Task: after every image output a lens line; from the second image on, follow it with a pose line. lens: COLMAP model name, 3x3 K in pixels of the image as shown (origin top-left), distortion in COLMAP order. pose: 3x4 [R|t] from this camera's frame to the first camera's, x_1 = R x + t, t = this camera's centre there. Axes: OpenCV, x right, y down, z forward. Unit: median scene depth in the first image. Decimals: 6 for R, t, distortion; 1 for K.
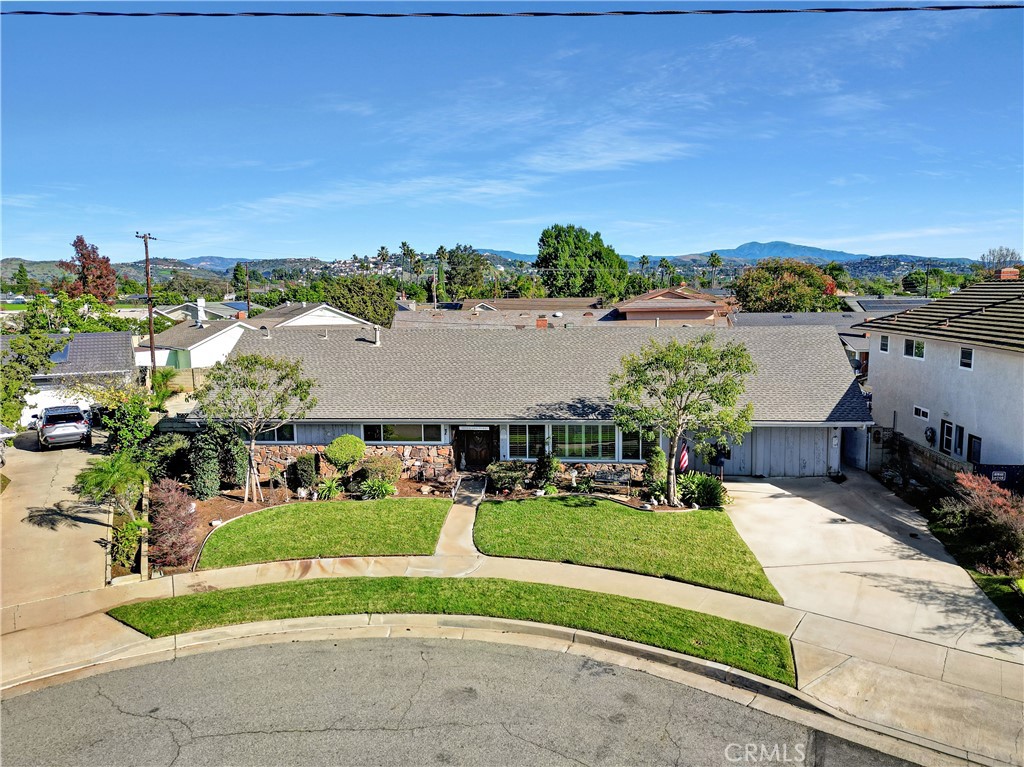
lens RADIAL K [[723.6, 0, 512.0], [0, 723.6, 383.5], [0, 0, 1]] dist [0.082603, -0.079907]
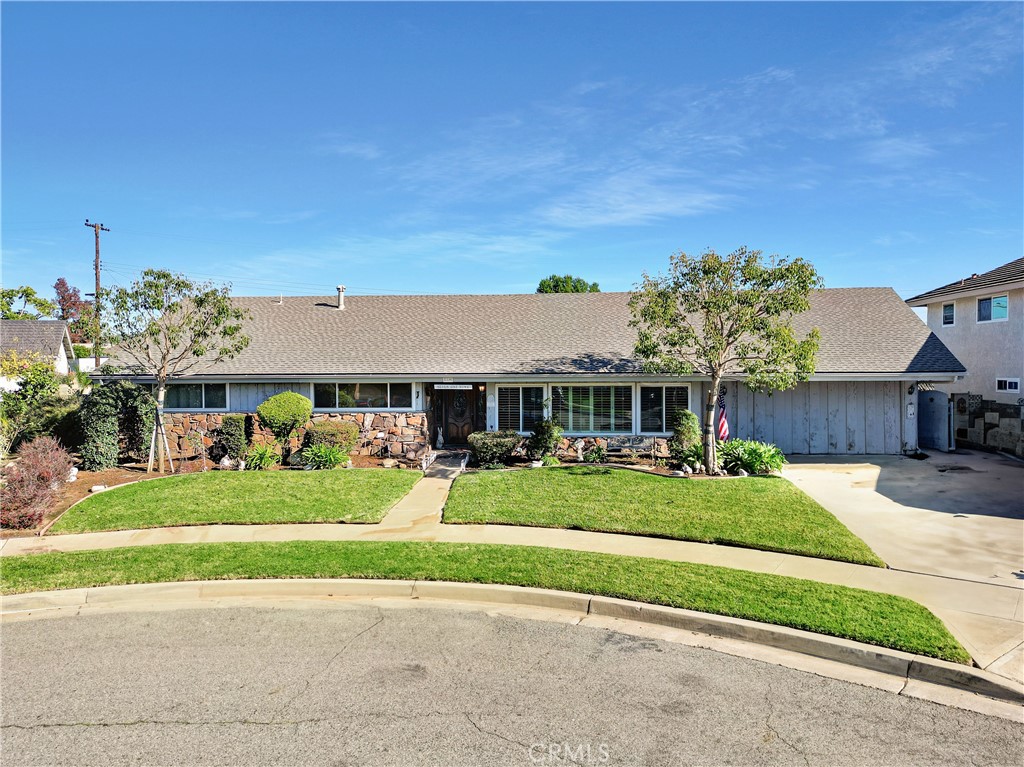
lens RADIAL K [[723.6, 0, 512.0], [0, 723.6, 383.5], [0, 0, 1]] dist [0.082603, -0.079907]
pose [[0.999971, 0.006386, 0.004135, 0.008774], [-0.005937, 0.994894, -0.100747, 0.143385], [-0.004757, 0.100719, 0.994904, 0.226773]]
